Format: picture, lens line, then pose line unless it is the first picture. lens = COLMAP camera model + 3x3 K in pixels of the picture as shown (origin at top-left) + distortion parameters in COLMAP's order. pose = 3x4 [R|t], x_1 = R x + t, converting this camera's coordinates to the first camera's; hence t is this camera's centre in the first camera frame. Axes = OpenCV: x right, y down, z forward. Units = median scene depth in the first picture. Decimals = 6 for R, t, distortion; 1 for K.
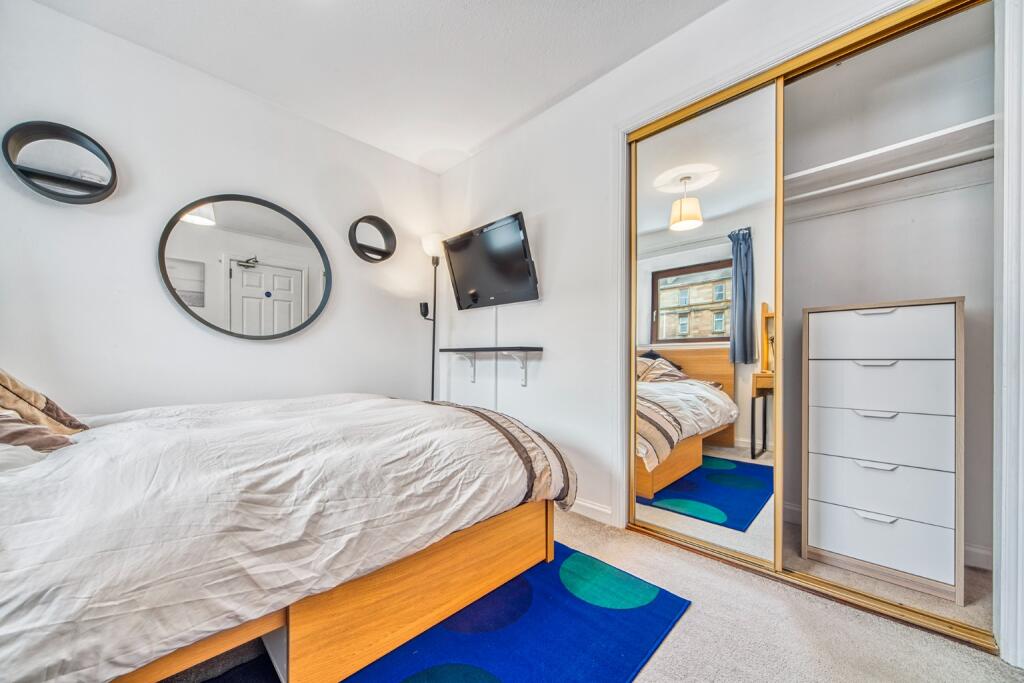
lens RADIAL K [[378.7, 0, 512.0], [0, 378.7, 341.5], [0, 0, 1]] dist [0.000238, -0.000076]
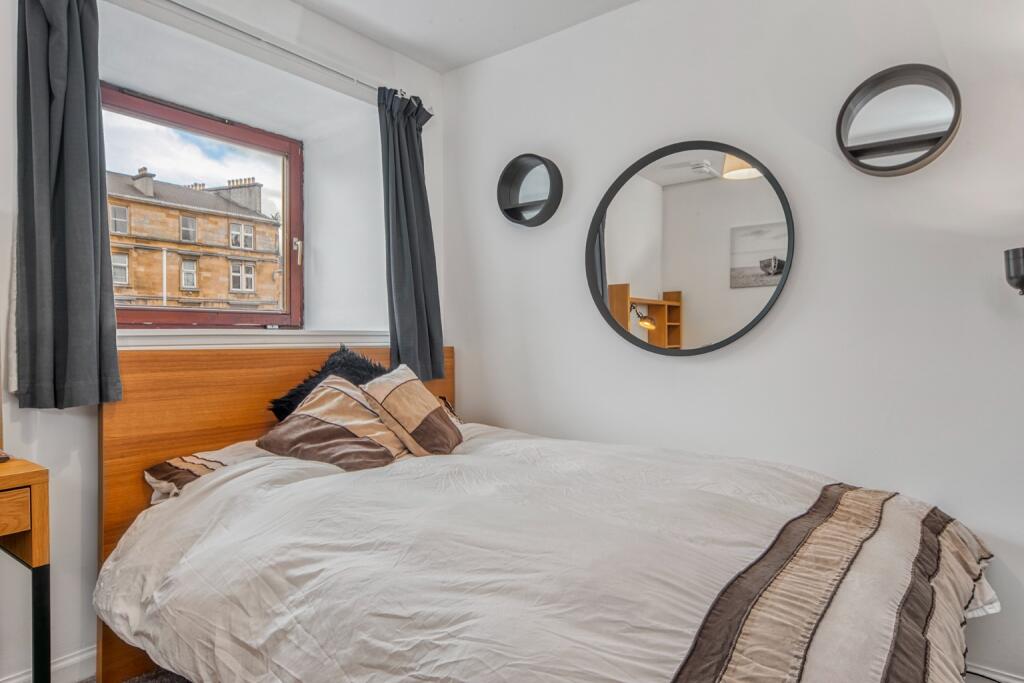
lens RADIAL K [[591.8, 0, 512.0], [0, 591.8, 341.5], [0, 0, 1]] dist [0.047028, 0.000307]
pose [[0.120674, 0.010554, -0.992636, 0.691339], [0.049285, 0.998647, 0.016610, -0.130464], [0.991468, -0.050926, 0.119990, 1.182917]]
